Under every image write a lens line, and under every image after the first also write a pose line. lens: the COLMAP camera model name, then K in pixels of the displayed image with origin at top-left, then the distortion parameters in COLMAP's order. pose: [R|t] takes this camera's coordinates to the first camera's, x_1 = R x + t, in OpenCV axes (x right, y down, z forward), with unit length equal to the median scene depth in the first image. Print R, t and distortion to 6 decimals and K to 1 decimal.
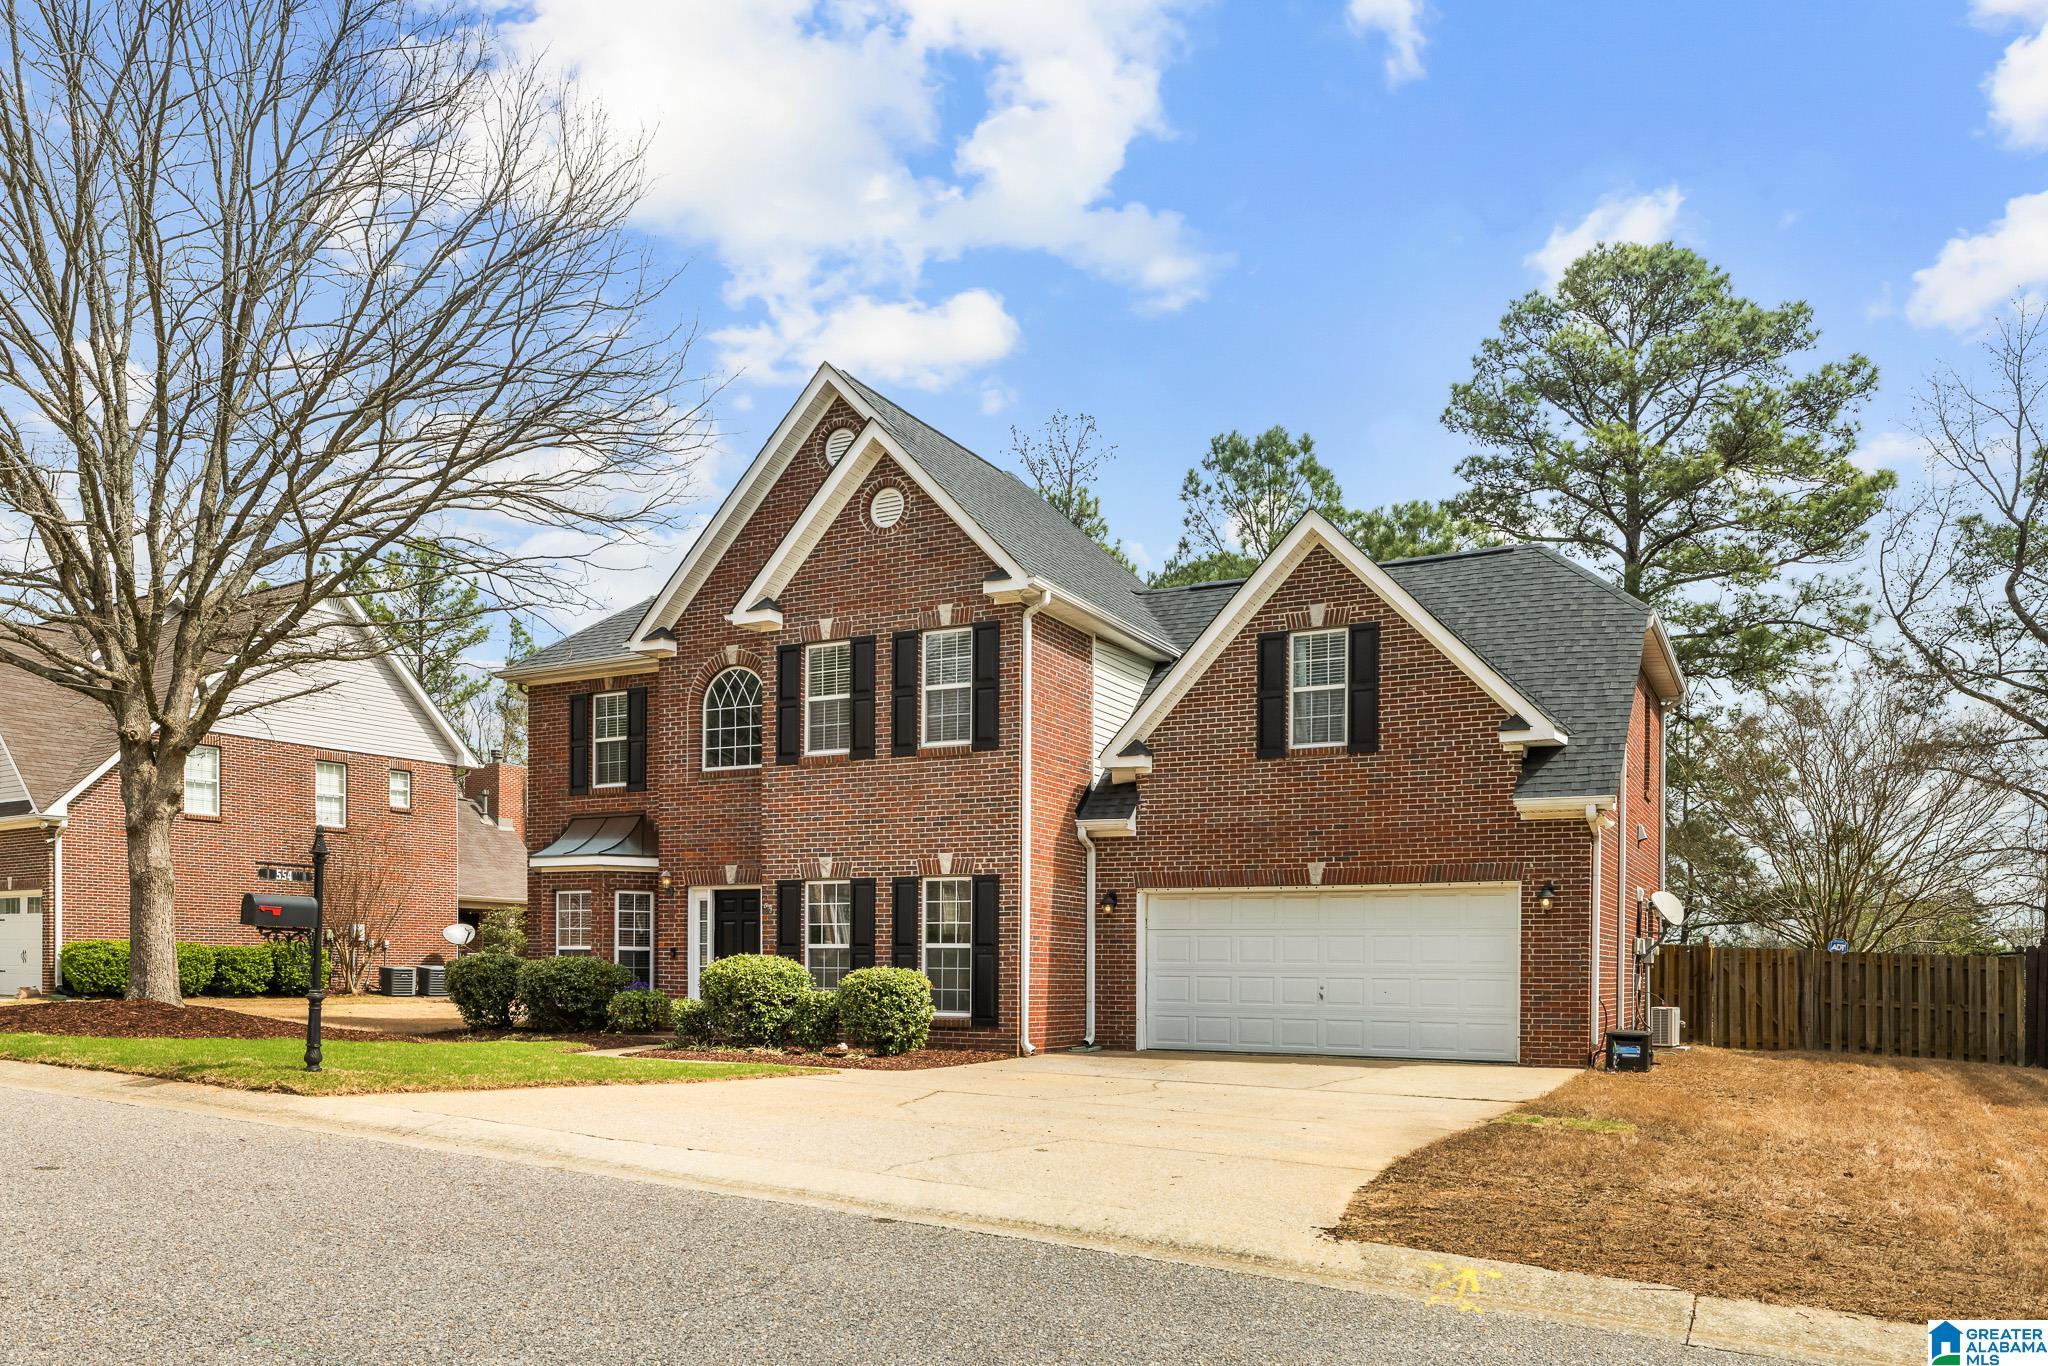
lens RADIAL K [[1339.8, 0, 1024.9], [0, 1339.8, 673.9], [0, 0, 1]] dist [0.000610, 0.005078]
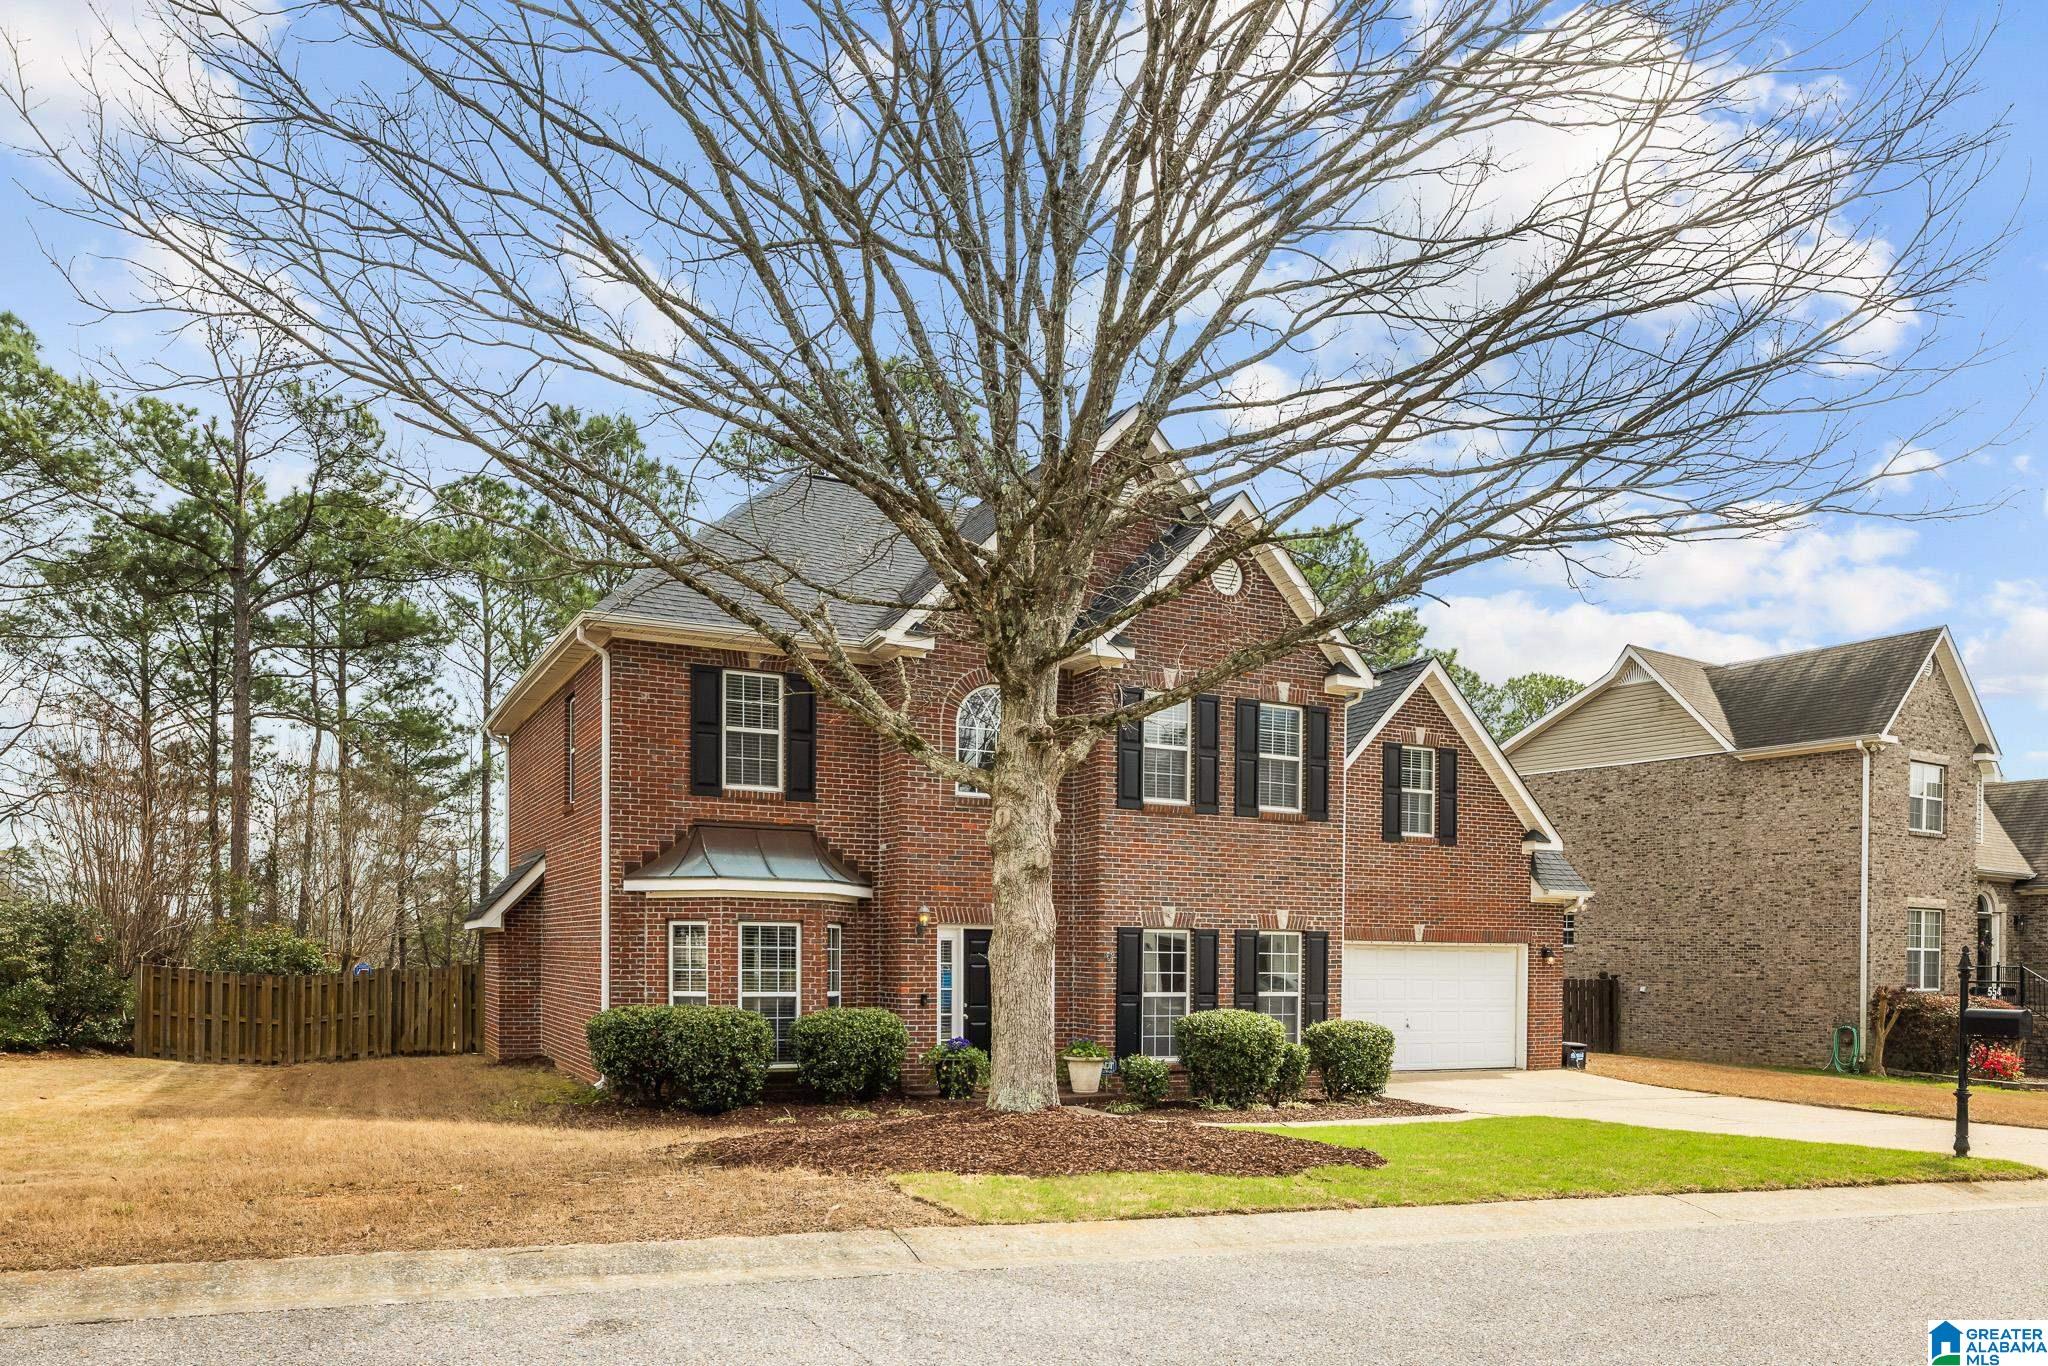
lens RADIAL K [[1292.9, 0, 1043.8], [0, 1292.9, 677.6], [0, 0, 1]] dist [0.003444, -0.000223]
pose [[0.629314, 0.163153, 0.759832, -0.979686], [-0.172668, 0.982631, -0.067985, 0.049848], [-0.757727, -0.088415, 0.646554, 0.457182]]
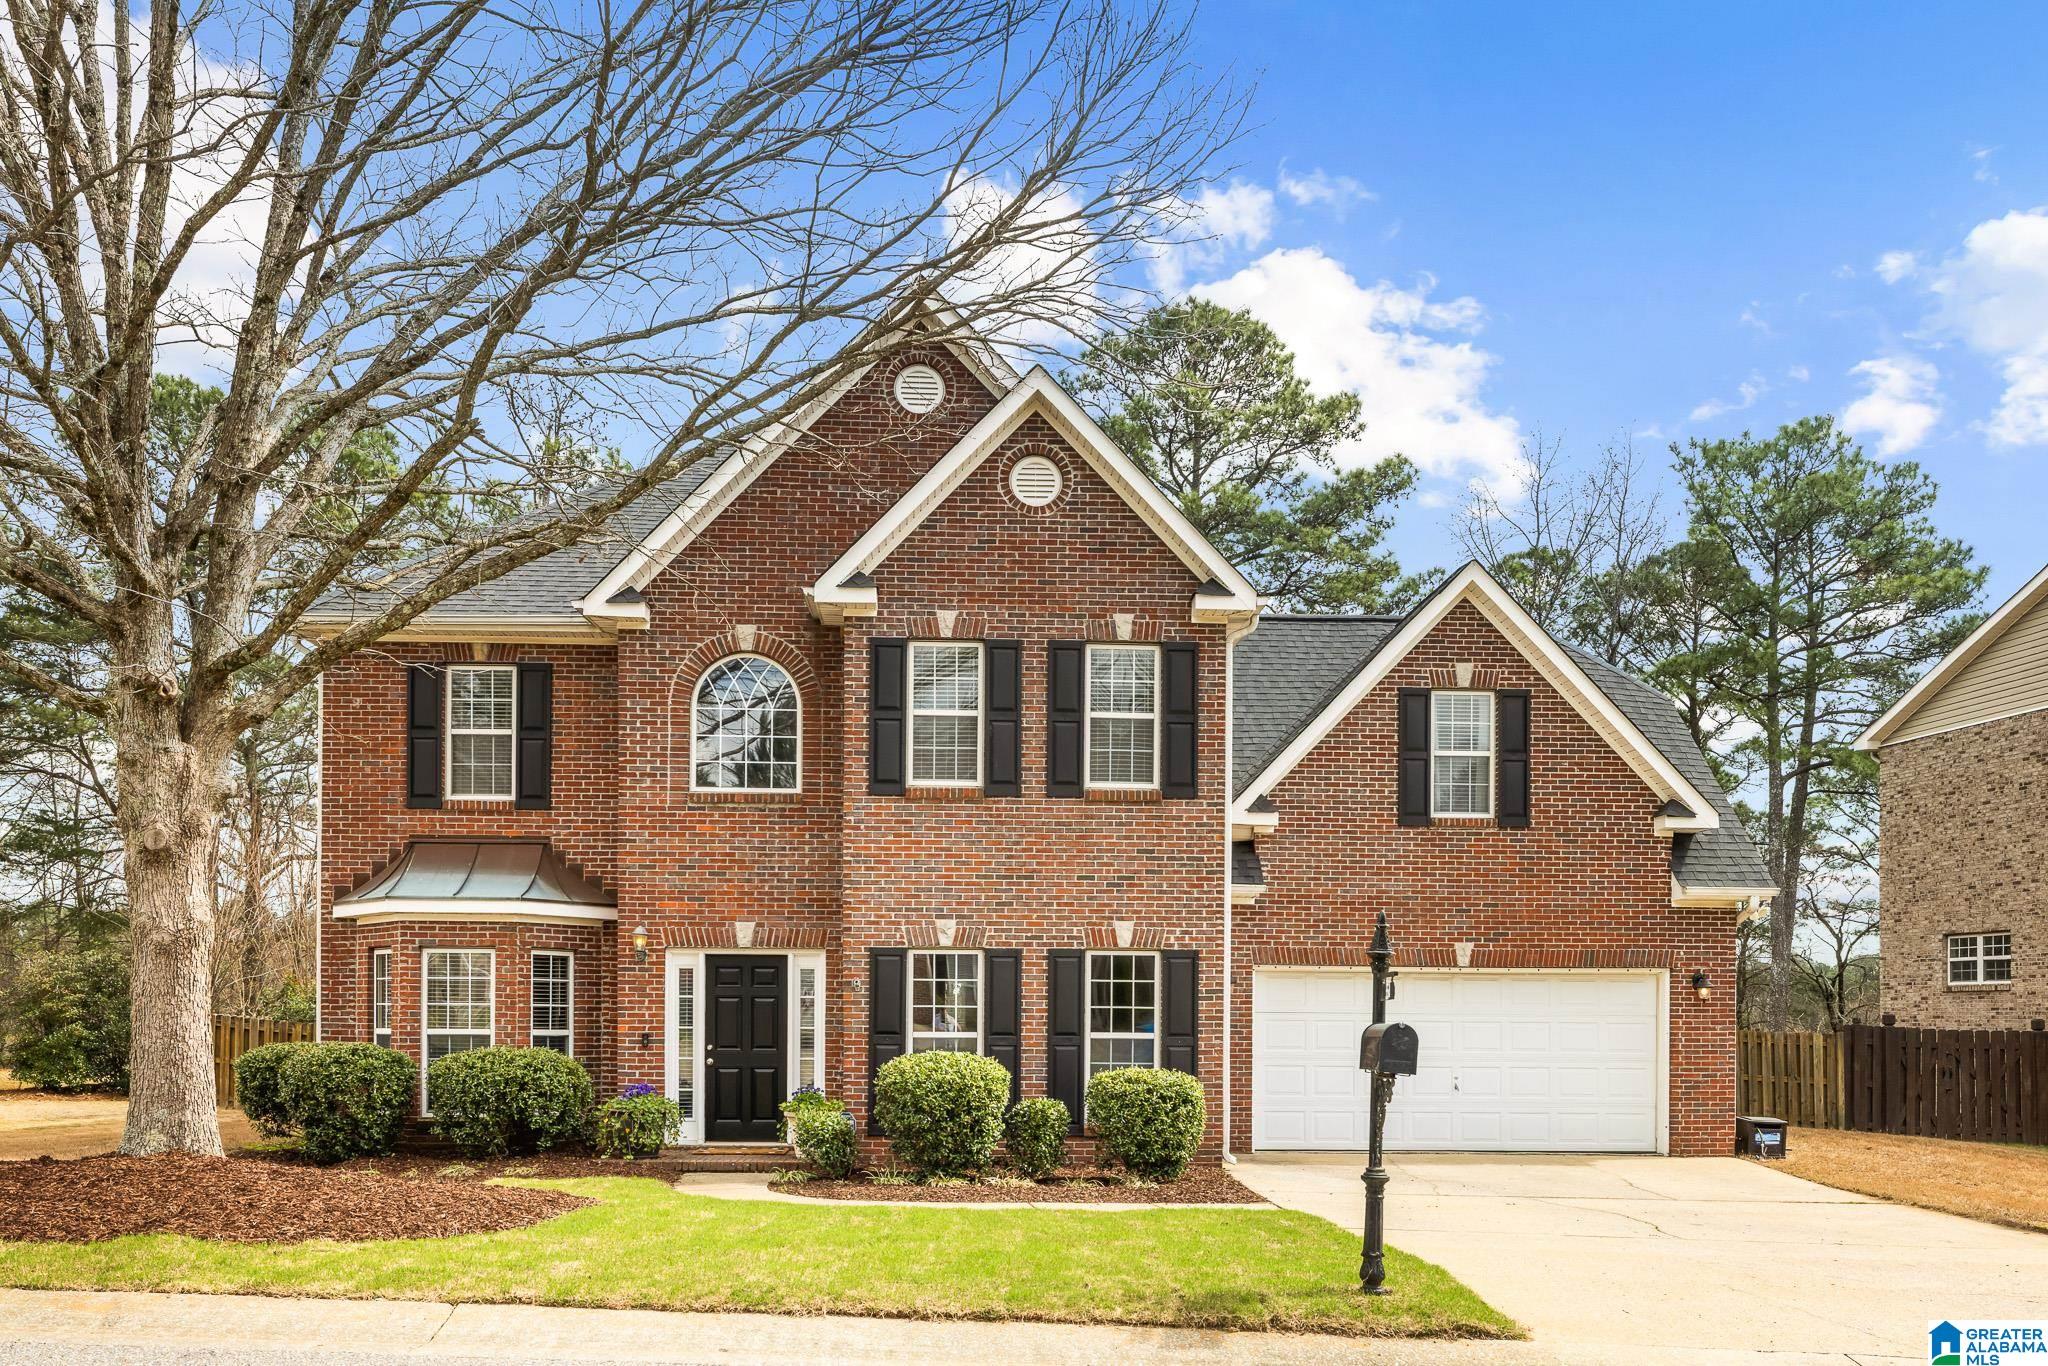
lens RADIAL K [[1485.7, 0, 1008.8], [0, 1485.7, 702.2], [0, 0, 1]] dist [0.002209, -0.000089]
pose [[0.884431, 0.095272, 0.456843, -0.520738], [-0.100183, 0.994877, -0.013526, 0.020156], [-0.455792, -0.033805, 0.889444, 0.226966]]
